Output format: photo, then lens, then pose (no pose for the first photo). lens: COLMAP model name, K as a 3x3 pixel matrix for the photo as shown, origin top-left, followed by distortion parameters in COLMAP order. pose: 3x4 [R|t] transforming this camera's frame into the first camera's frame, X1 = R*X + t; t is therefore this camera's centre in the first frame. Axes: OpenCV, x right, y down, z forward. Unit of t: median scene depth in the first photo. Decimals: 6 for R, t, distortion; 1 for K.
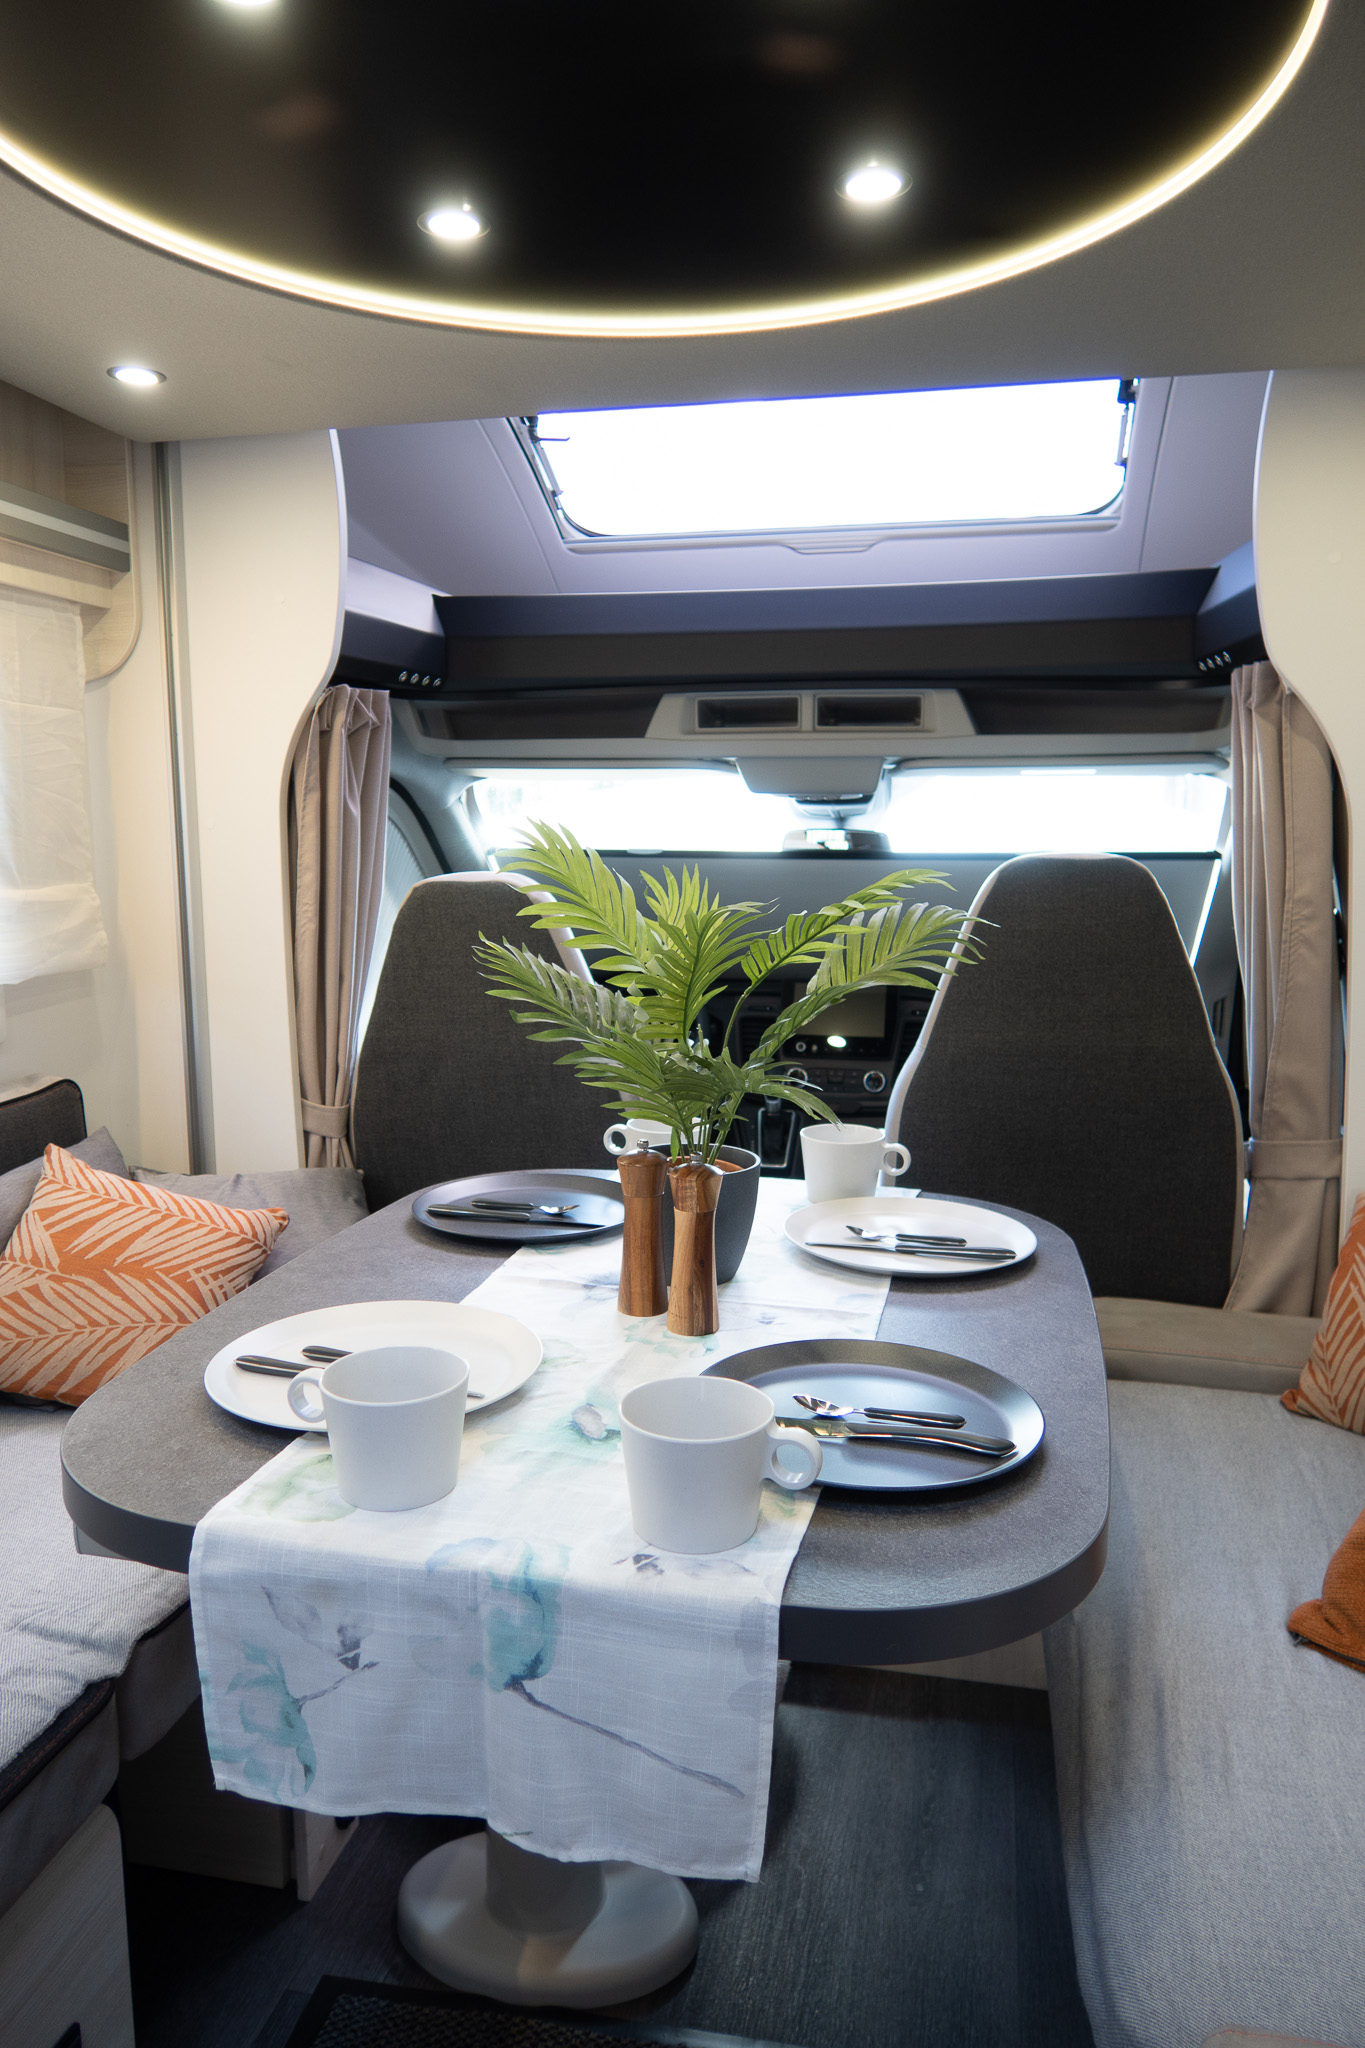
lens RADIAL K [[1417.3, 0, 679.9], [0, 1417.3, 1022.7], [0, 0, 1]] dist [0.008768, -0.008823]
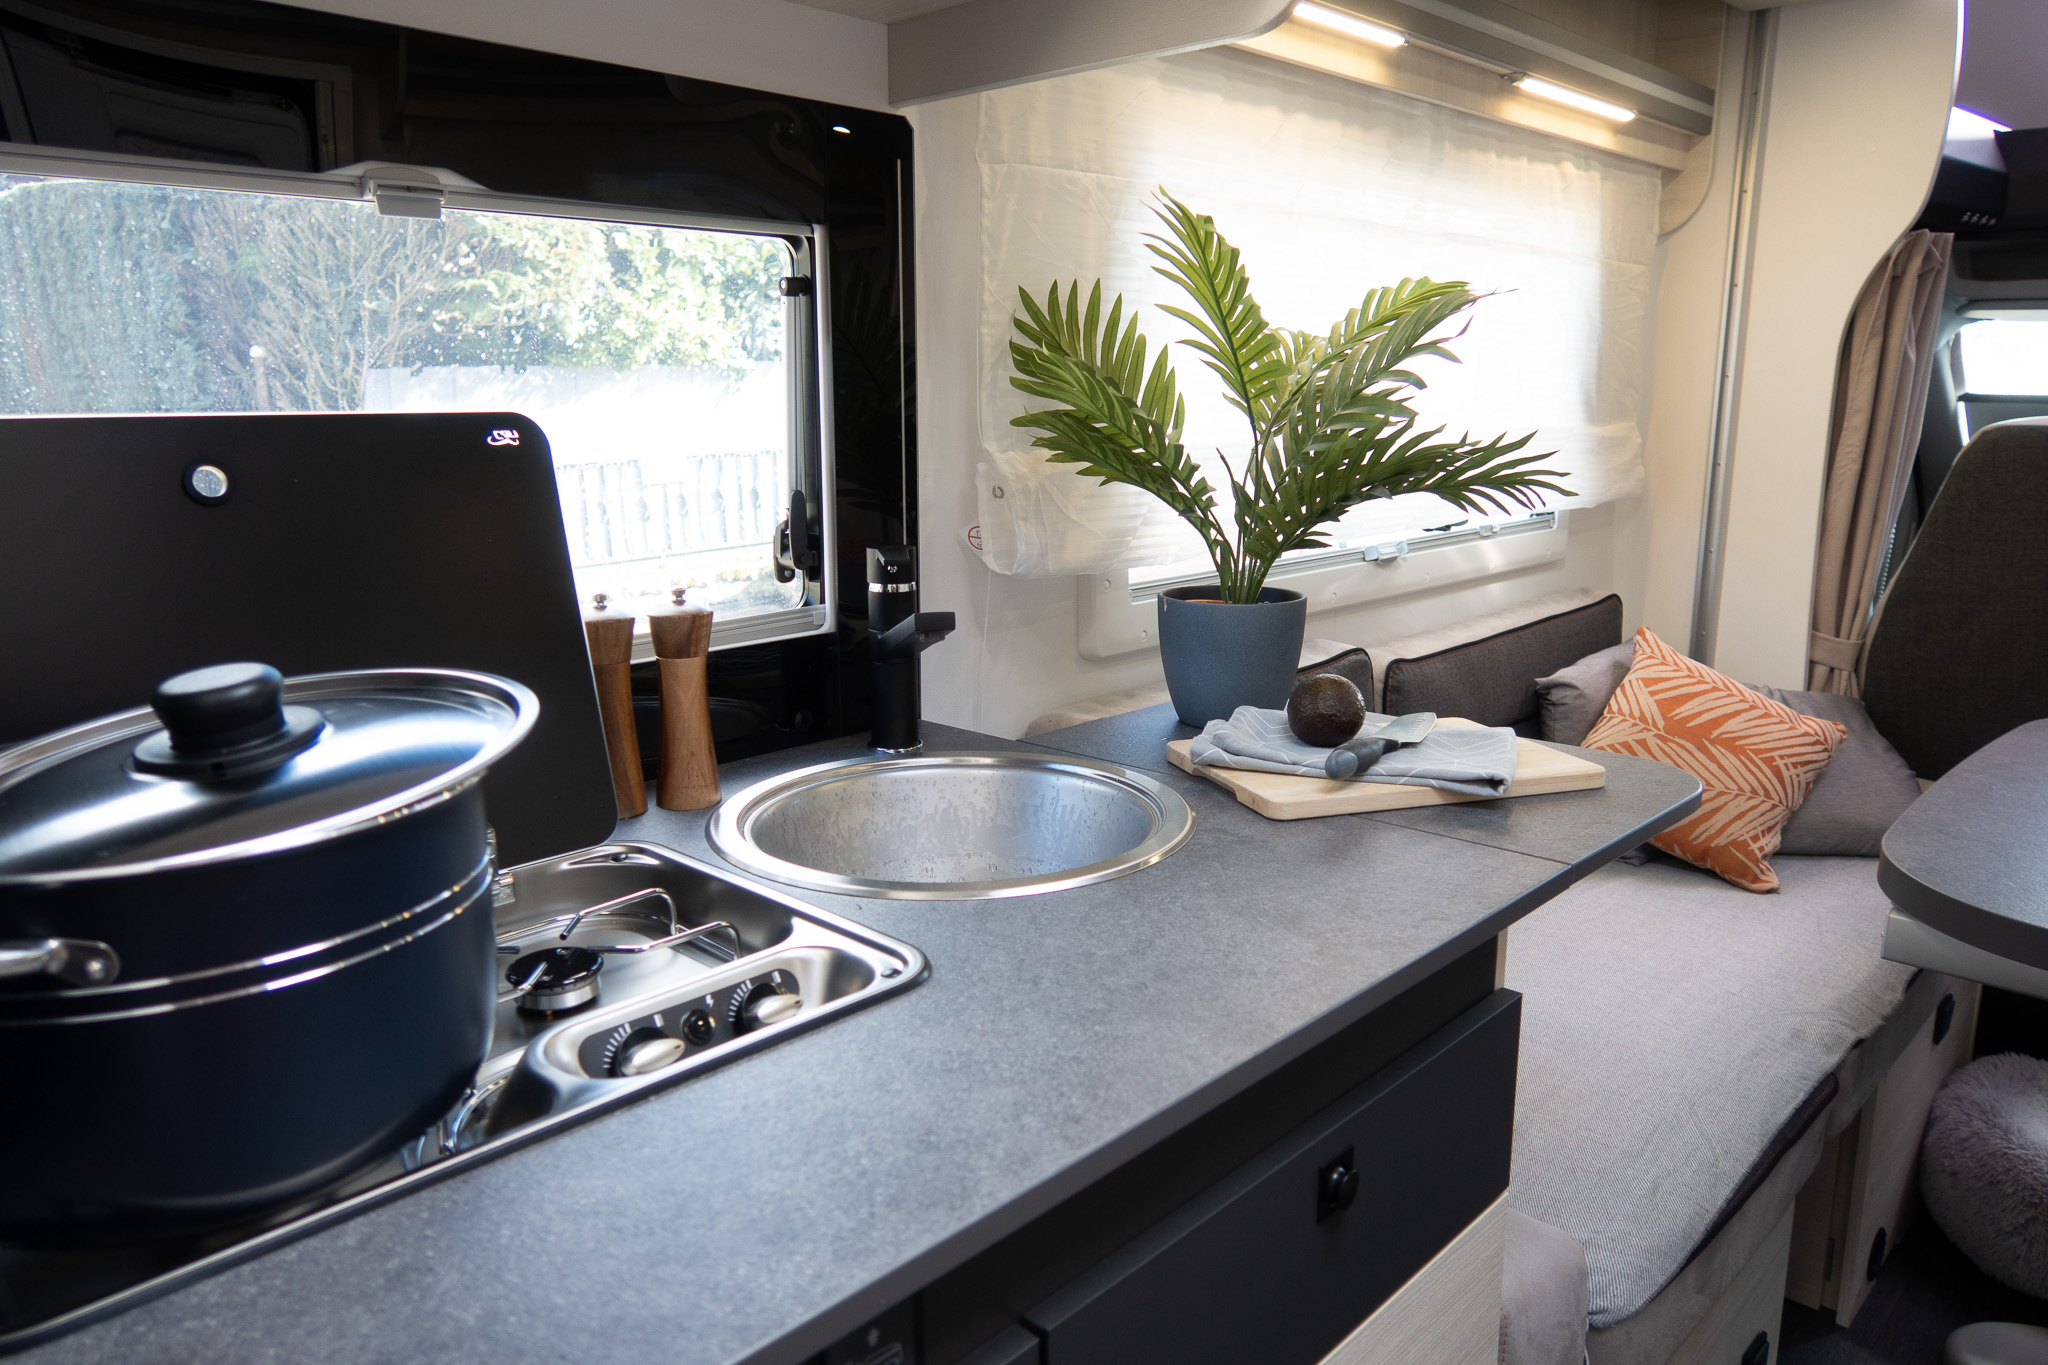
lens RADIAL K [[1417.3, 0, 1027.4], [0, 1417.3, 682.1], [0, 0, 1]] dist [0.008768, -0.008823]
pose [[0.853414, 0.108257, -0.509867, -0.232013], [-0.070638, 0.993190, 0.092644, 0.036723], [0.516425, -0.043048, 0.855250, -0.223950]]
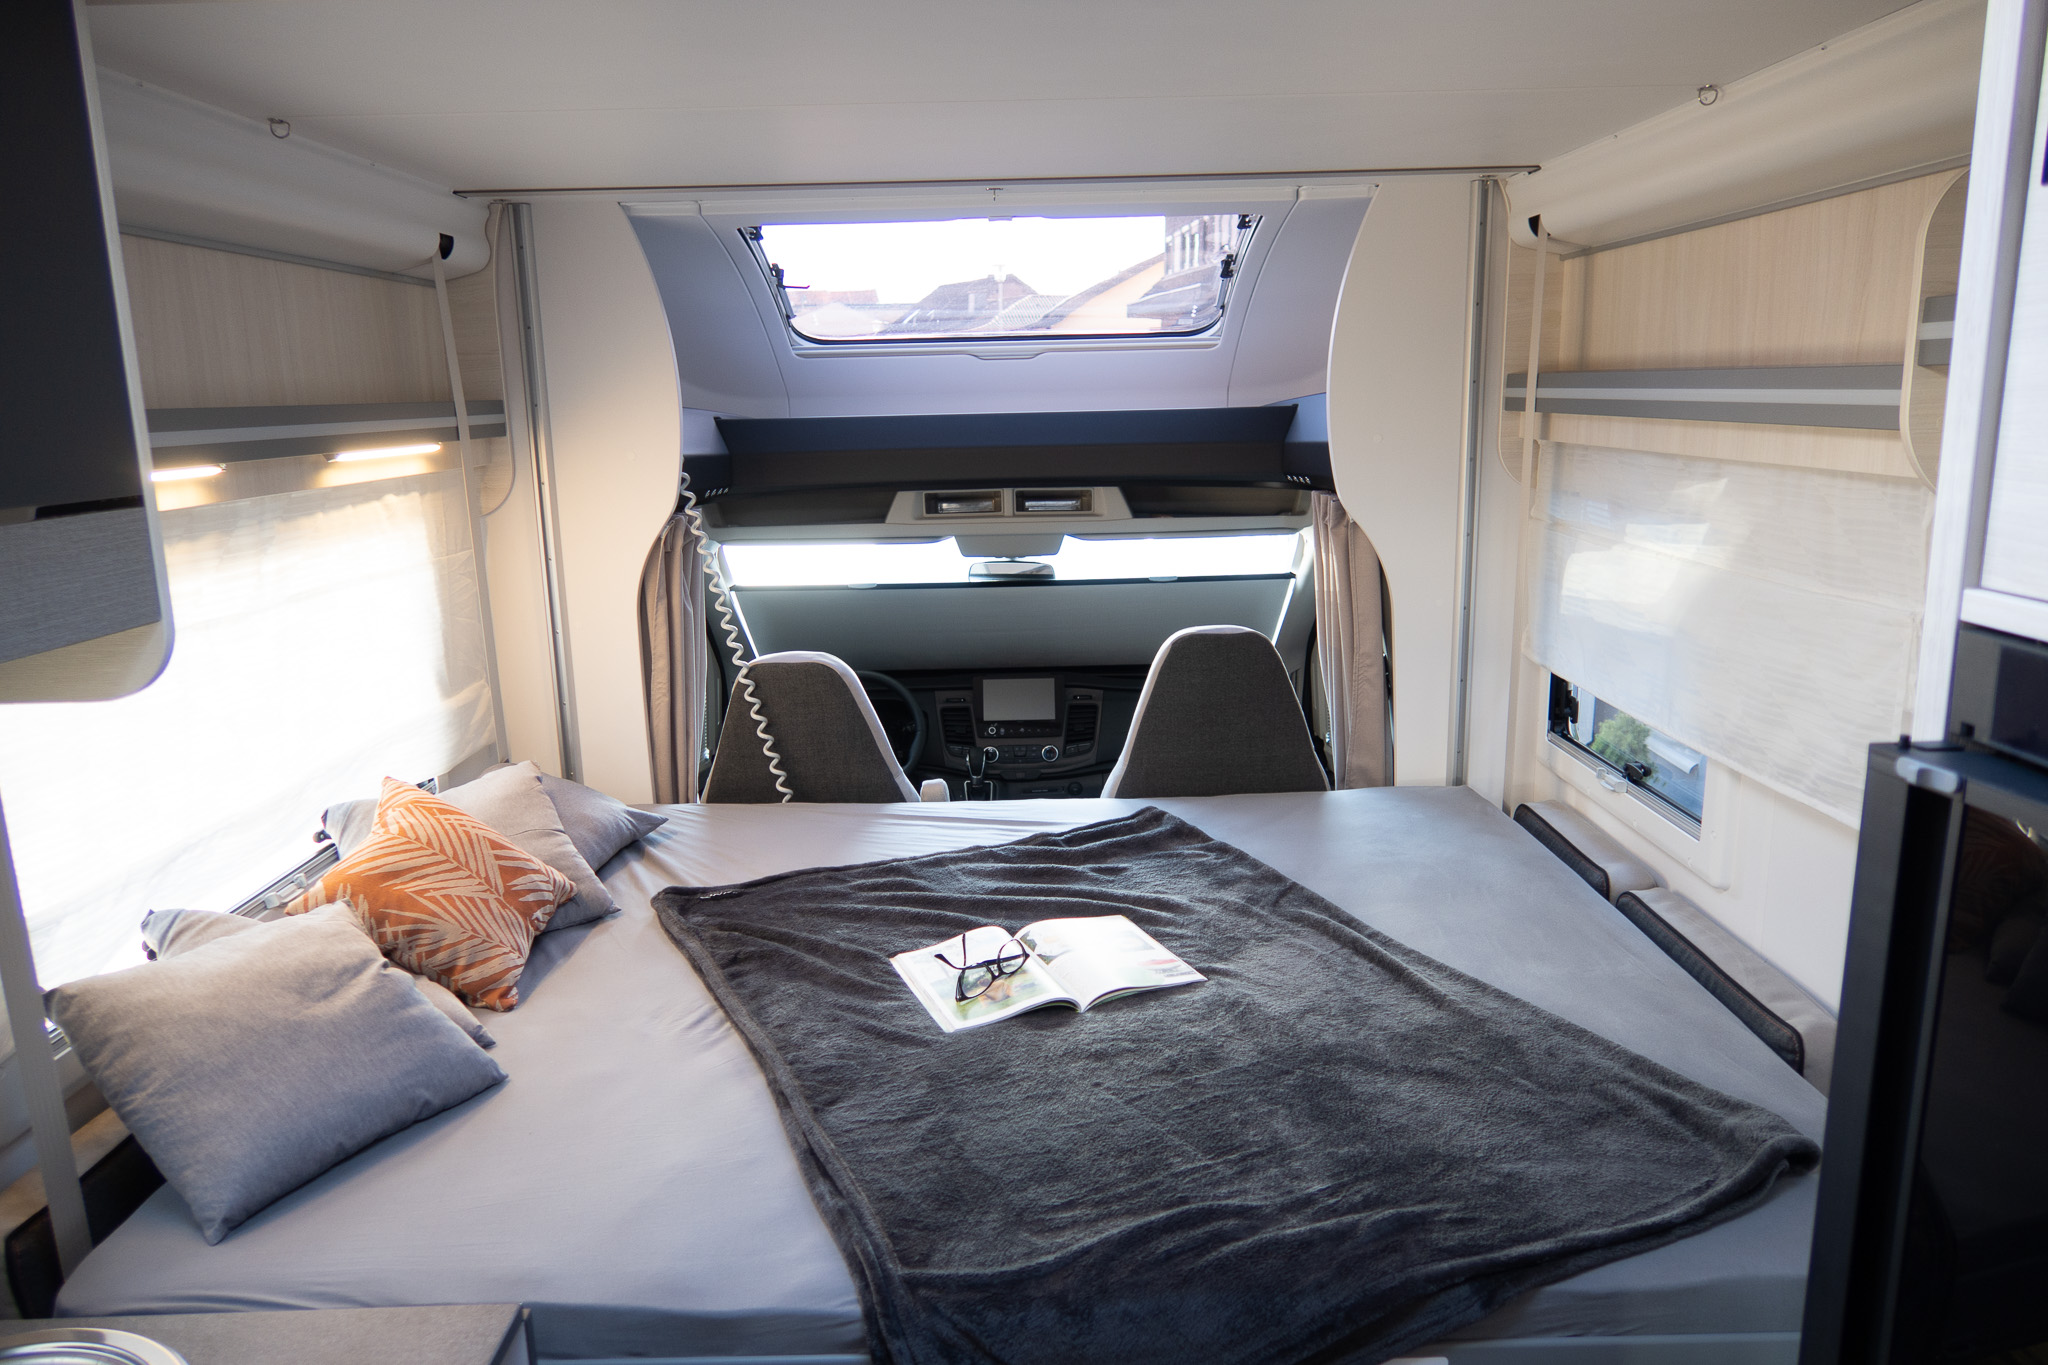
lens RADIAL K [[1417.3, 0, 1024.7], [0, 1417.3, 681.5], [0, 0, 1]] dist [0.008768, -0.008823]
pose [[0.976447, -0.066572, 0.205229, -0.205750], [0.053544, 0.996220, 0.068401, -0.158942], [-0.209007, -0.055801, 0.976321, -0.365387]]
